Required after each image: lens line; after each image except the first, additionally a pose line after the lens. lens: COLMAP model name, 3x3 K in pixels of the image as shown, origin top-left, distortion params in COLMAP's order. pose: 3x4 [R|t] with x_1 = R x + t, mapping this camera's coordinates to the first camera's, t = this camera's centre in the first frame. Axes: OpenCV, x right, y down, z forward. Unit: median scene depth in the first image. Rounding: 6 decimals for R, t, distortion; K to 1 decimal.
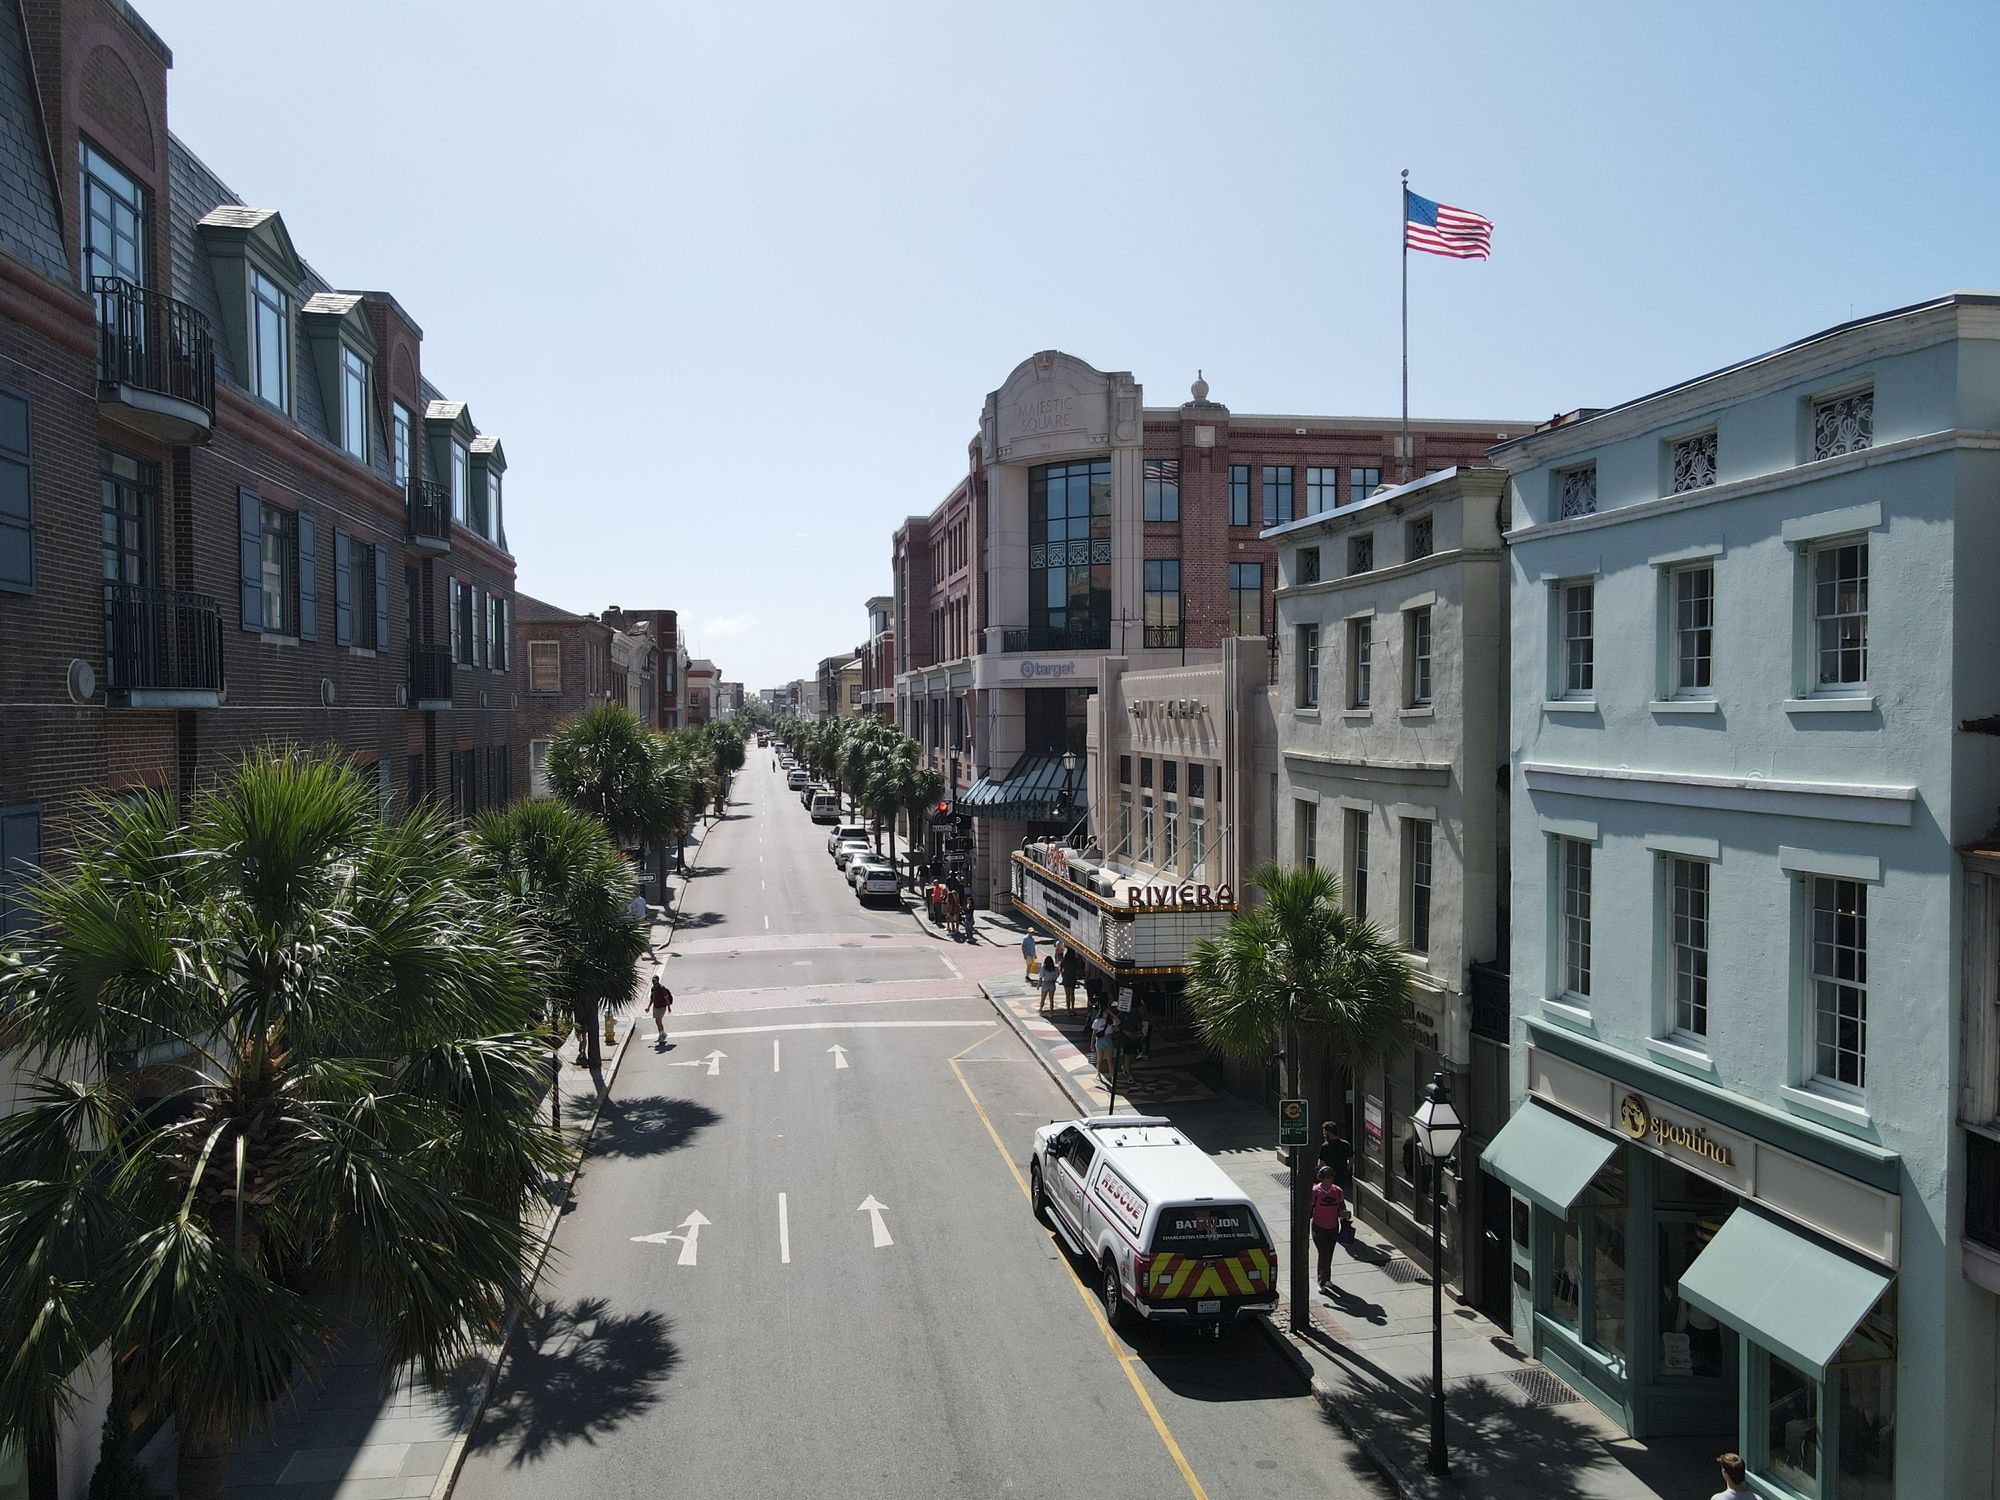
lens RADIAL K [[1479.2, 0, 1000.0], [0, 1479.2, 750.0], [0, 0, 1]] dist [-0.004767, 0.068767]
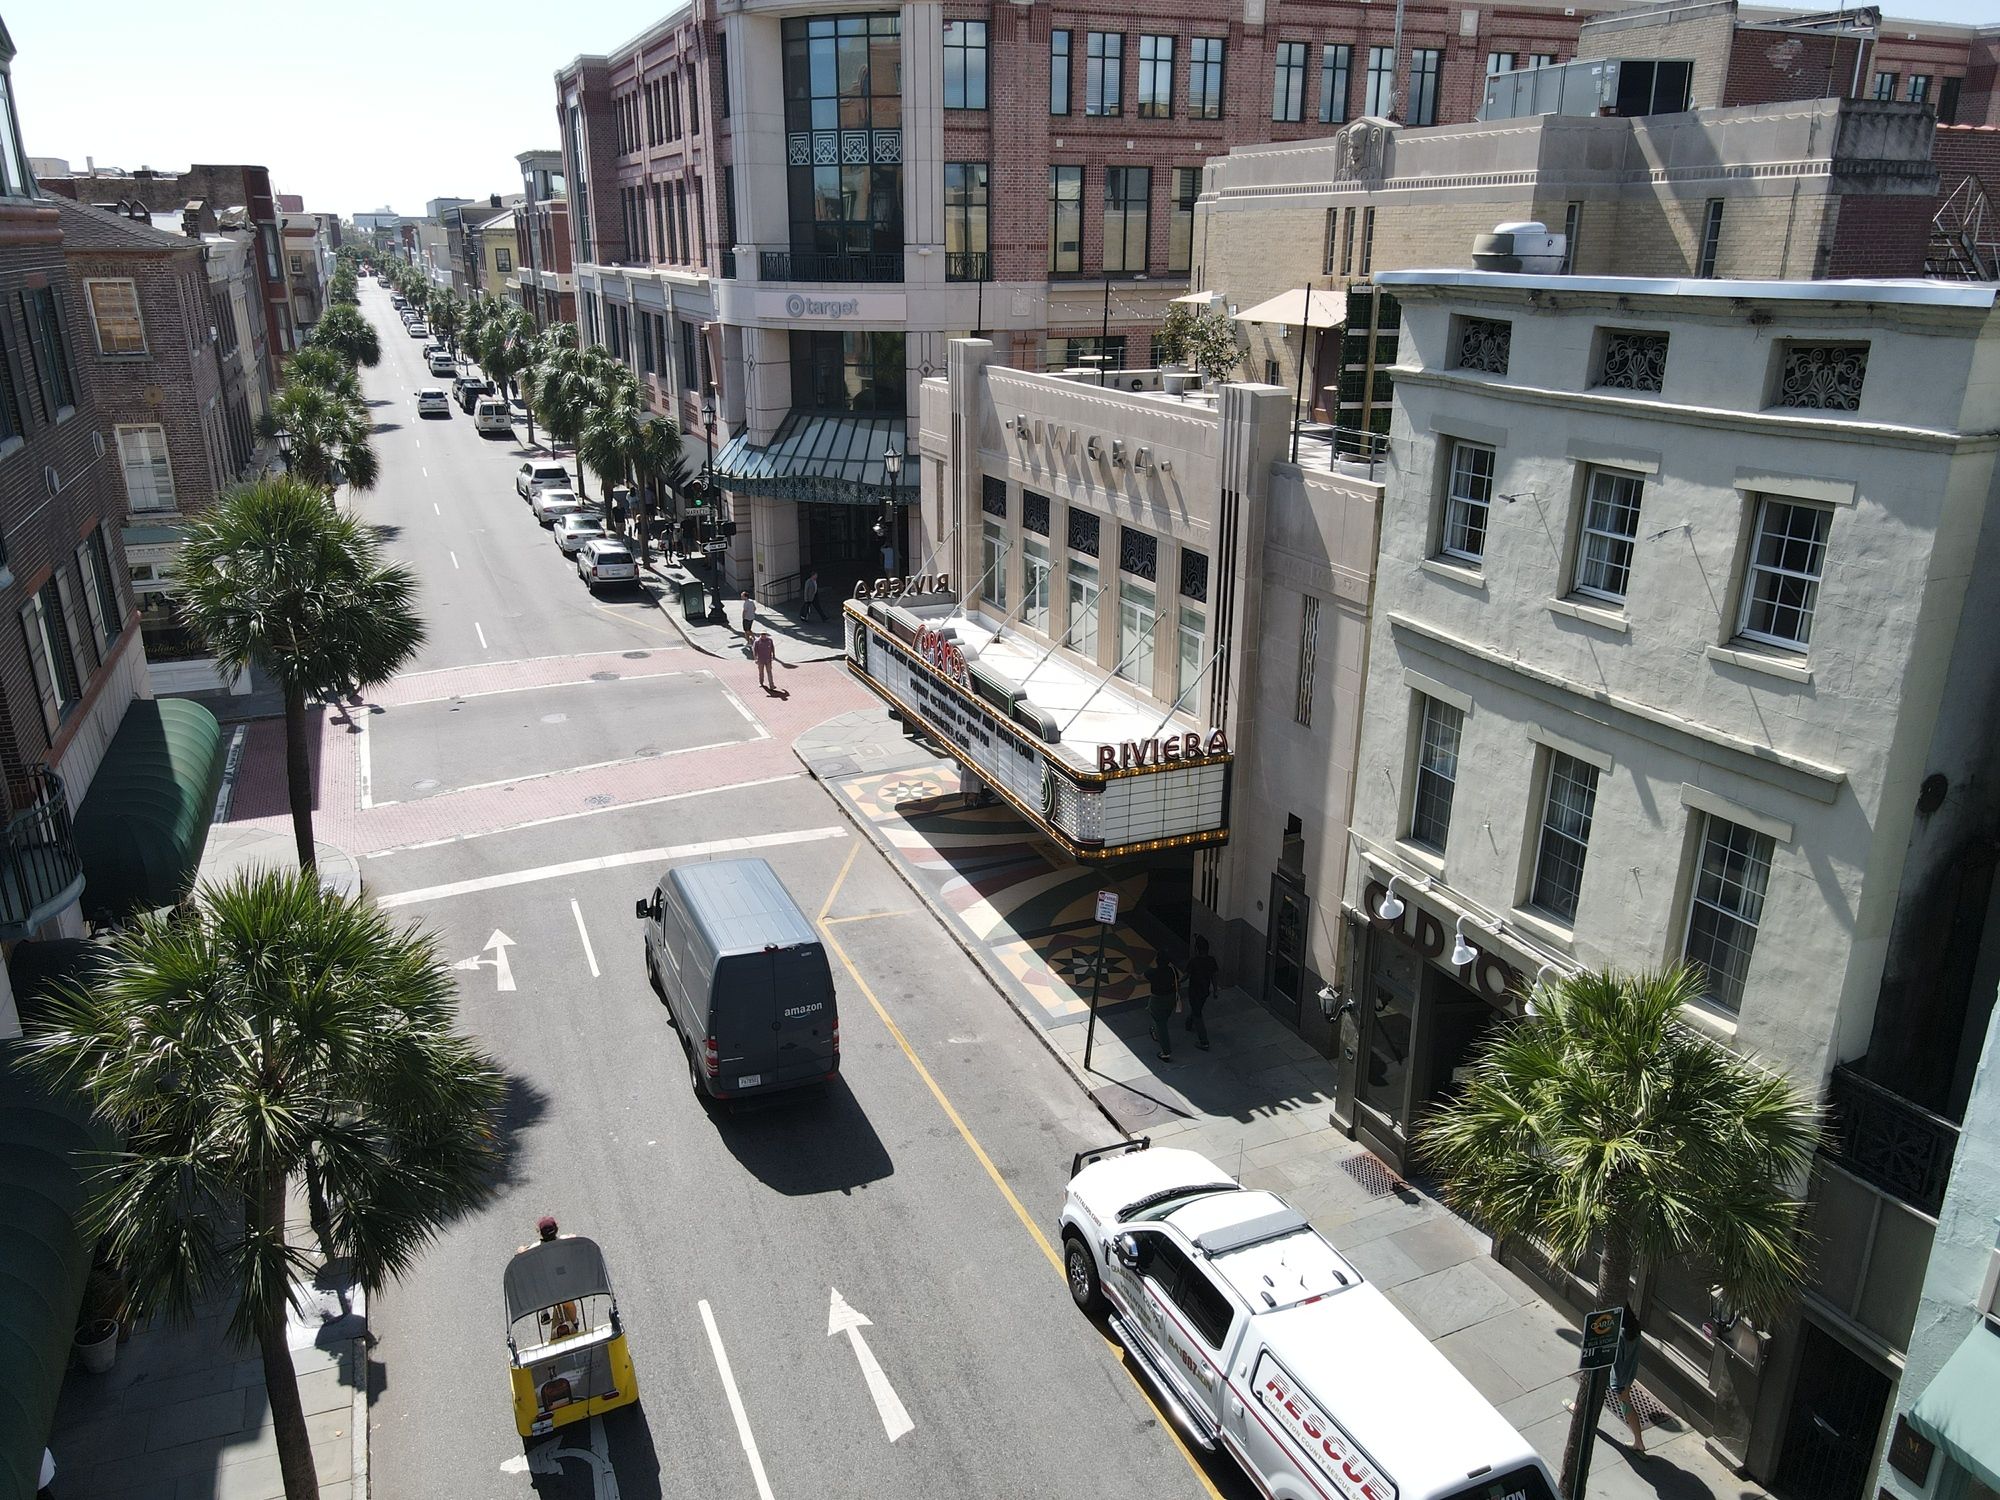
lens RADIAL K [[1479.2, 0, 1000.0], [0, 1479.2, 750.0], [0, 0, 1]] dist [-0.004767, 0.068767]
pose [[0.973874, -0.067172, 0.216925, -0.064046], [-0.000960, 0.954024, 0.299728, -0.066982], [-0.227085, -0.292105, 0.929035, 0.178866]]
